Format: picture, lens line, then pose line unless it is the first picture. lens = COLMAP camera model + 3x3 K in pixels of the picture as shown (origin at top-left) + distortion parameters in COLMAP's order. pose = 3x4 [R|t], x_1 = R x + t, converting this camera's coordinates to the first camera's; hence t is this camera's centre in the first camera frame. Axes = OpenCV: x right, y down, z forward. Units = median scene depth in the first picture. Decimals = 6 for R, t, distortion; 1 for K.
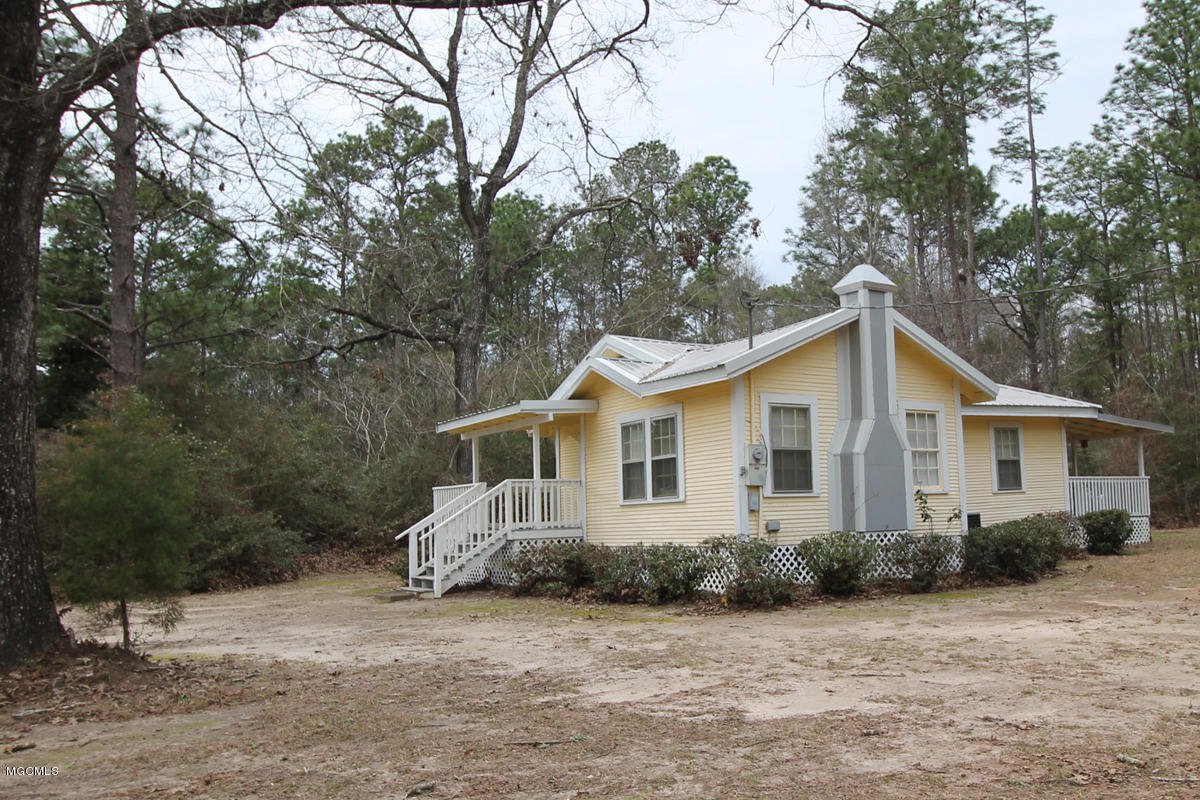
lens RADIAL K [[1114.9, 0, 601.6], [0, 1114.9, 431.0], [0, 0, 1]] dist [0.005480, -0.001174]
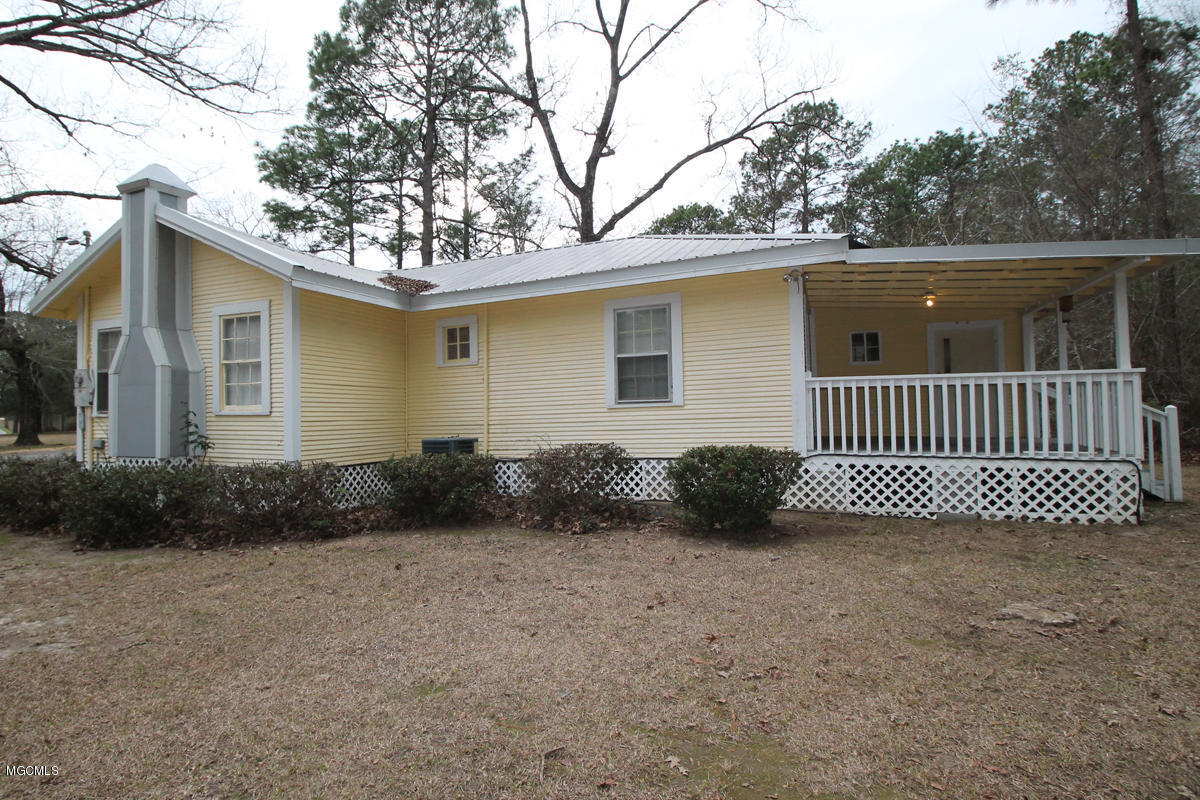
lens RADIAL K [[605.7, 0, 579.5], [0, 605.7, 394.9], [0, 0, 1]] dist [-0.001728, -0.017612]
pose [[0.516703, -0.005858, -0.856145, 0.585112], [0.062204, 0.997591, 0.030716, 0.031536], [0.853902, -0.069127, 0.515822, 0.719183]]
